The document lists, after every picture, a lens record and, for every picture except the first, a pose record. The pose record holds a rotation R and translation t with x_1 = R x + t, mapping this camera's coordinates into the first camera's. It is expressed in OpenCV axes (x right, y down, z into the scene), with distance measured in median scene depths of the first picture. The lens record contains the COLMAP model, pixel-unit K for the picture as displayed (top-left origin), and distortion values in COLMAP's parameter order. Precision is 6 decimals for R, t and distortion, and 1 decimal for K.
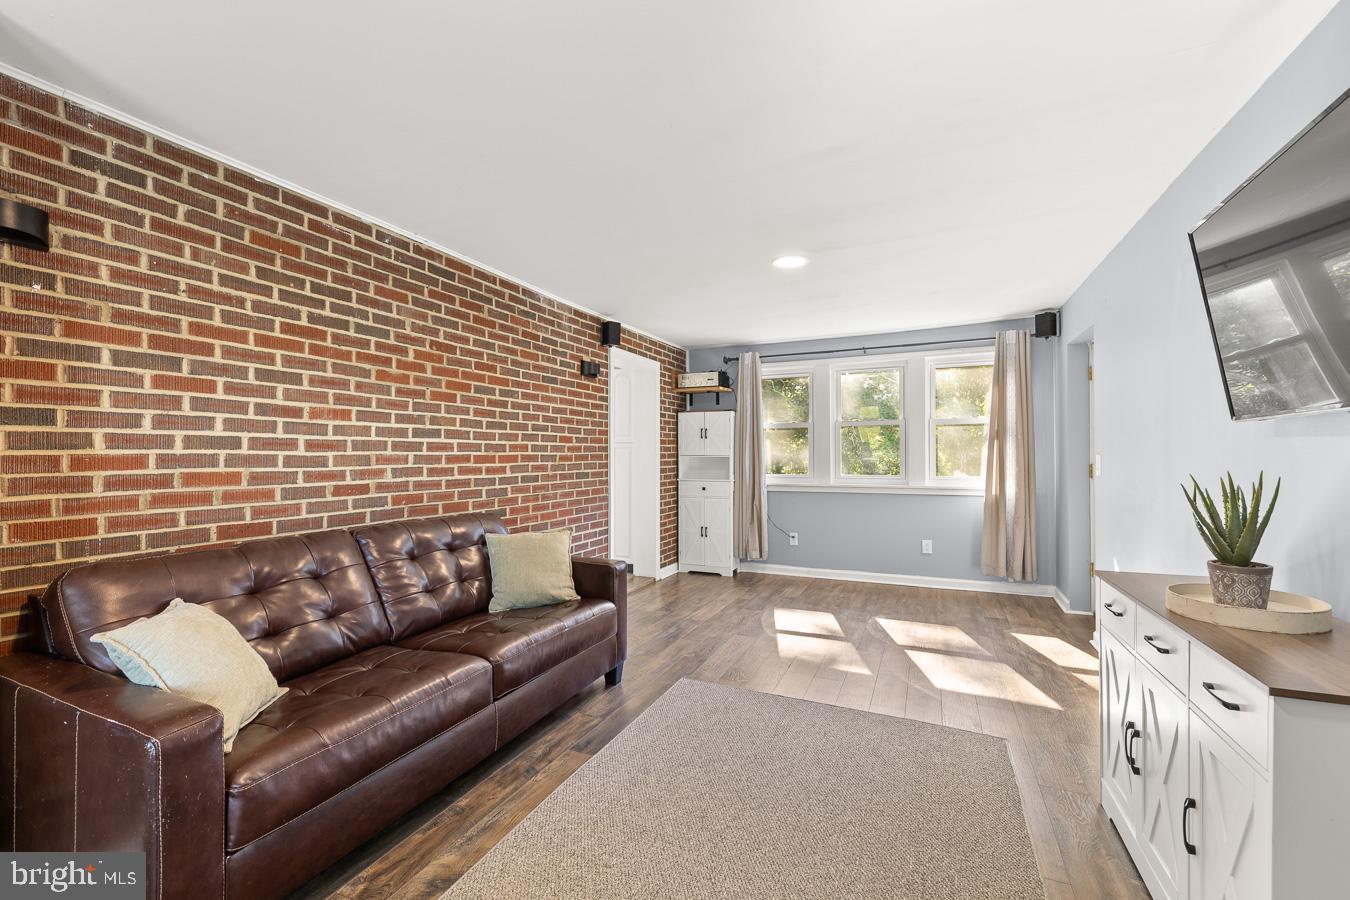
lens RADIAL K [[563.5, 0, 671.3], [0, 563.5, 451.8], [0, 0, 1]] dist [0.001380, -0.003255]
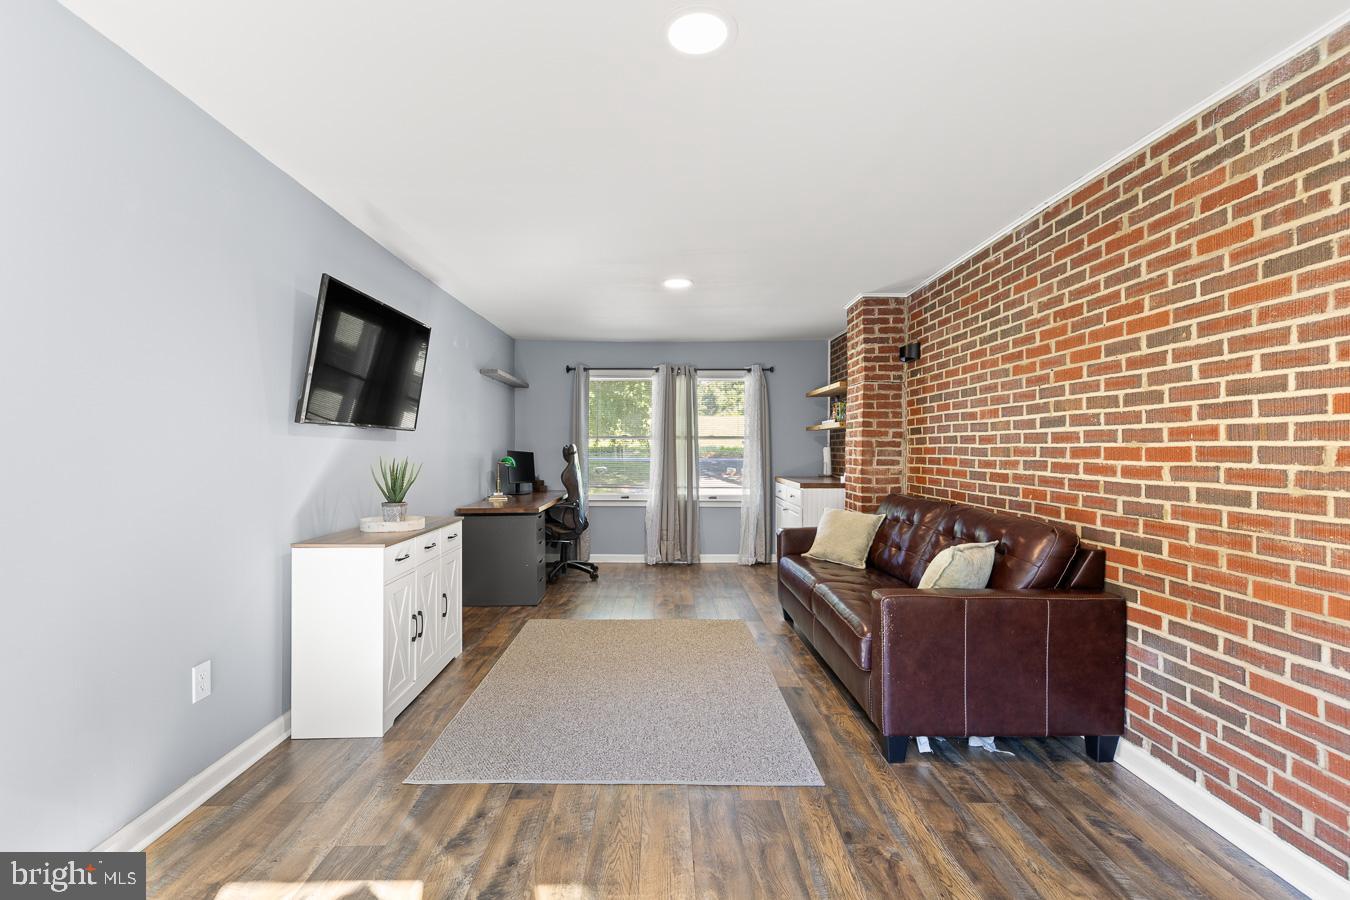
lens RADIAL K [[596.5, 0, 673.0], [0, 596.5, 448.1], [0, 0, 1]] dist [0.005449, -0.002801]
pose [[-0.902343, 0.002189, -0.431013, 0.439137], [0.004093, 0.999986, -0.003491, 0.007298], [0.430999, -0.004914, -0.902339, 1.423376]]
